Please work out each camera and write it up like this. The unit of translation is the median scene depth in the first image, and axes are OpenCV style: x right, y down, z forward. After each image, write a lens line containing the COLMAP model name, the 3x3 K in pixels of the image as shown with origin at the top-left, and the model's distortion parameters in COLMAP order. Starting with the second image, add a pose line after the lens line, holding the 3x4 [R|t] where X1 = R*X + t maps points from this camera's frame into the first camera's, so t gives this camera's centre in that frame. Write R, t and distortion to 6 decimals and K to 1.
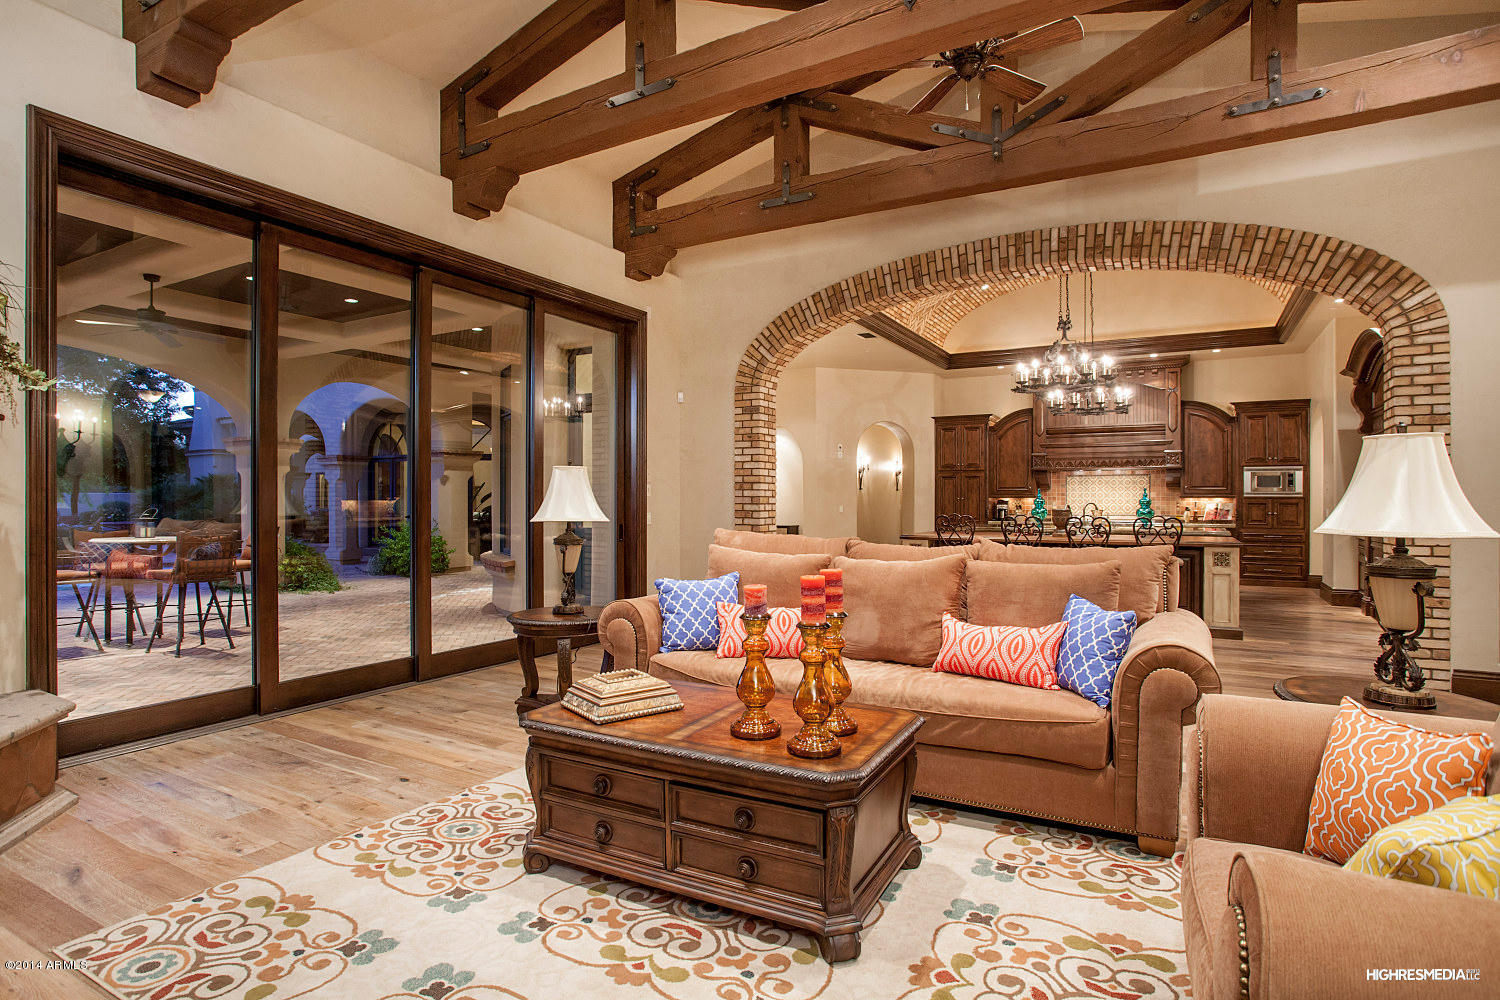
lens RADIAL K [[784.7, 0, 751.2], [0, 784.7, 485.6], [0, 0, 1]] dist [-0.036754, 0.012219]
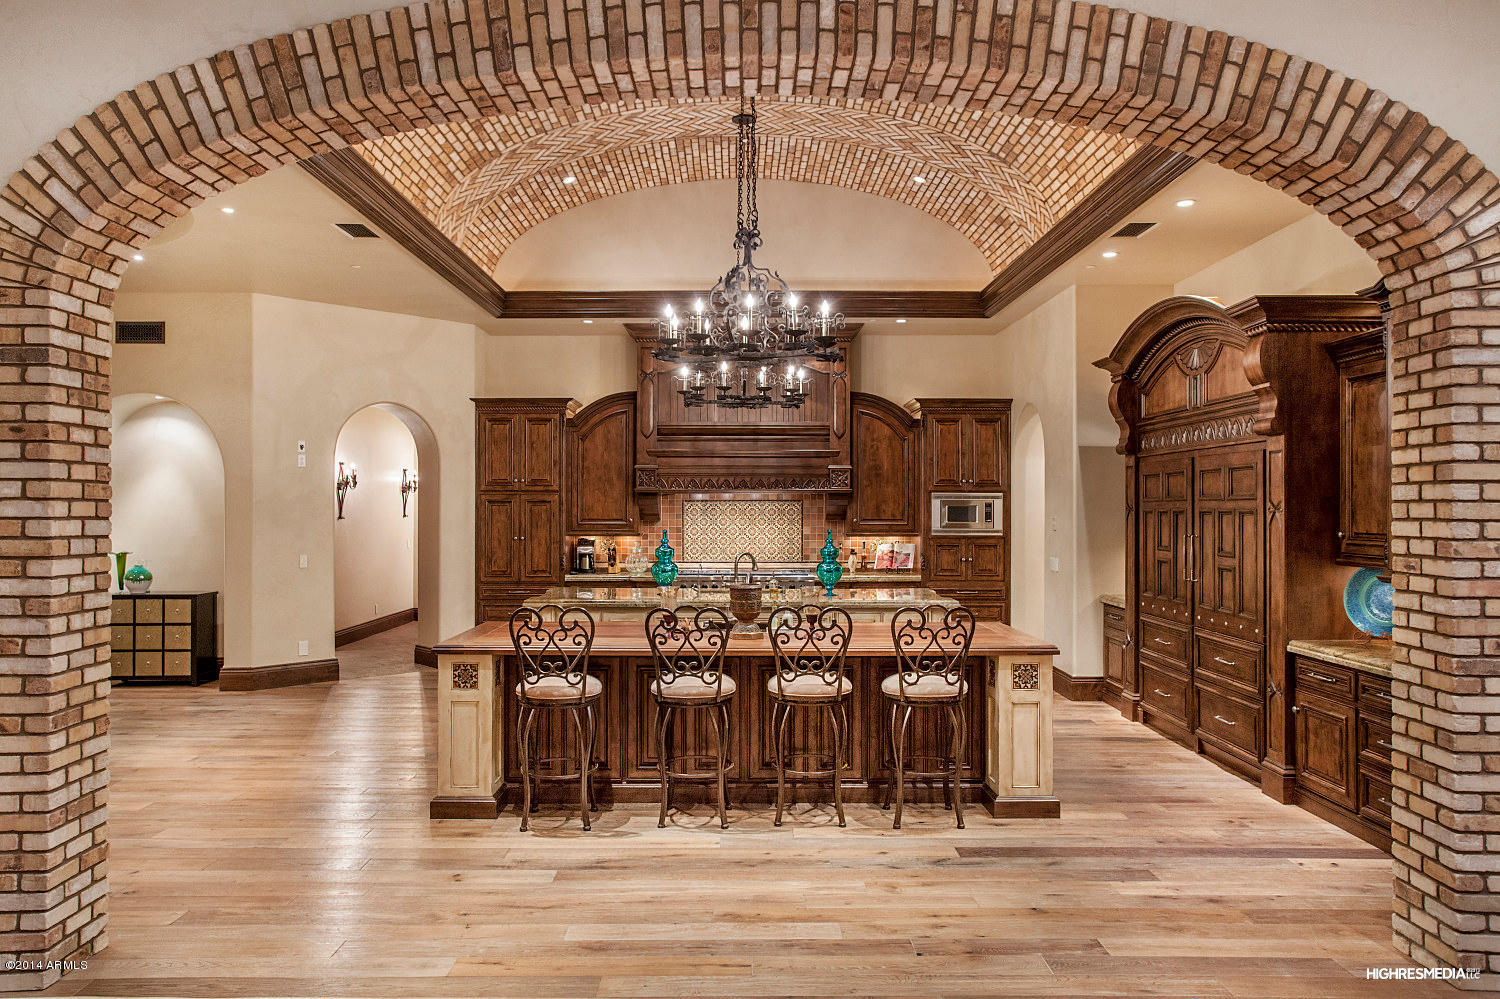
lens RADIAL K [[1019.5, 0, 736.9], [0, 1019.5, 499.5], [0, 0, 1]] dist [-0.007023, 0.015829]
pose [[0.871363, 0.002144, 0.490634, 0.064757], [-0.007773, 0.999925, 0.009434, -0.042835], [-0.490577, -0.012034, 0.871315, 0.499052]]
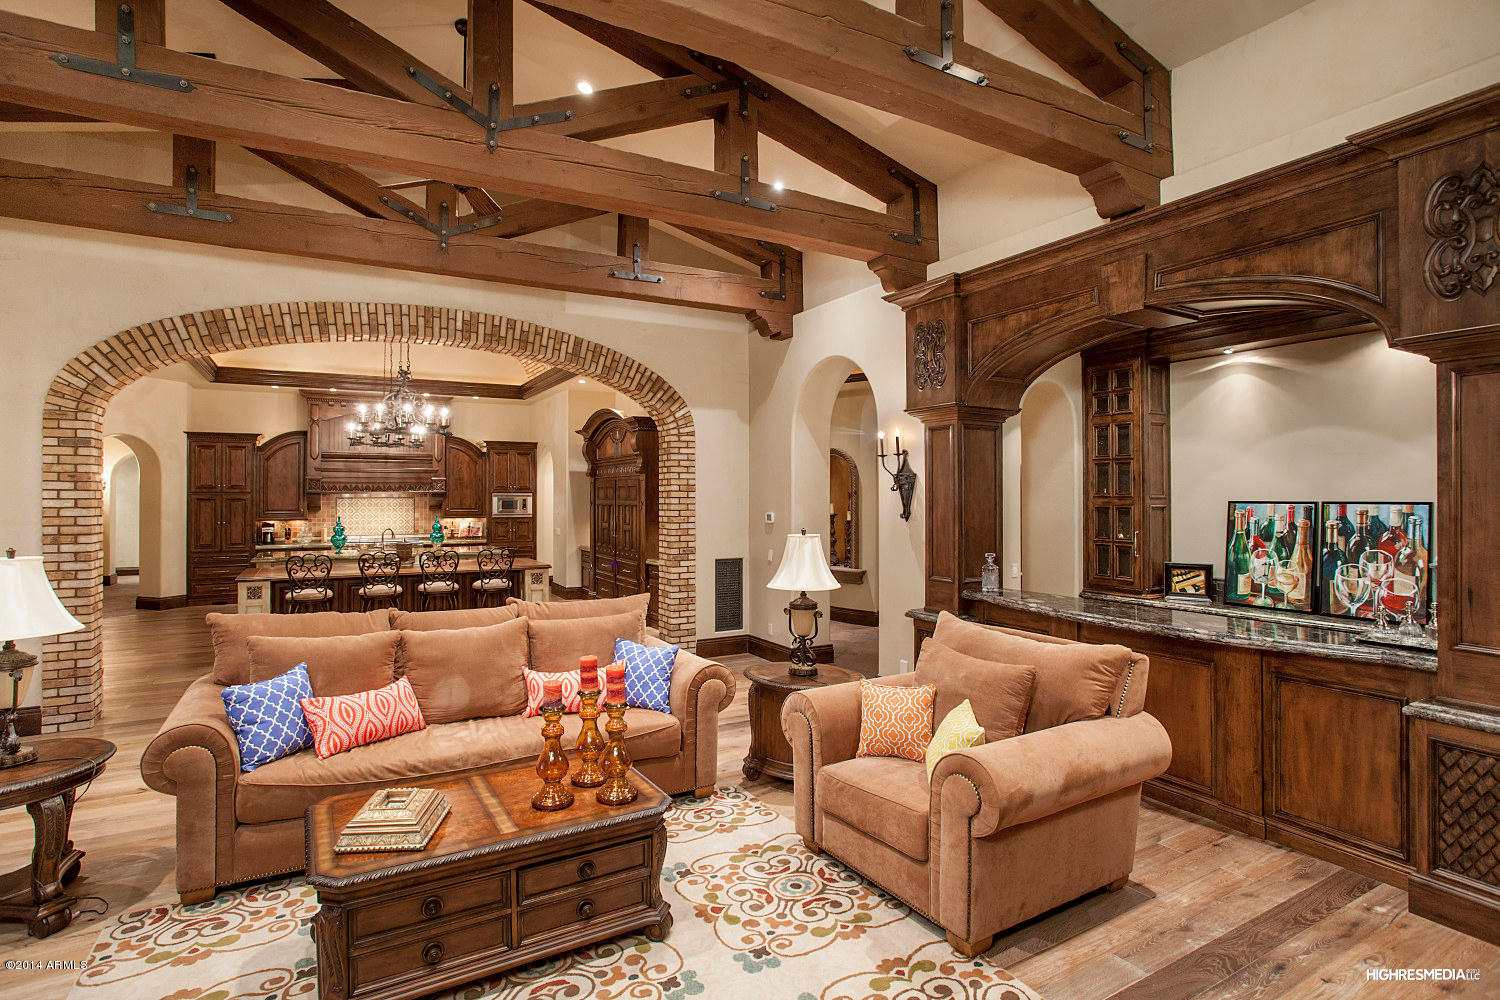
lens RADIAL K [[755.7, 0, 723.9], [0, 755.7, 482.2], [0, 0, 1]] dist [-0.022734, 0.007728]
pose [[0.535314, 0.010818, 0.844584, -0.327297], [-0.012683, 0.999908, -0.004768, -0.070241], [-0.844558, -0.008160, 0.535403, 0.058133]]
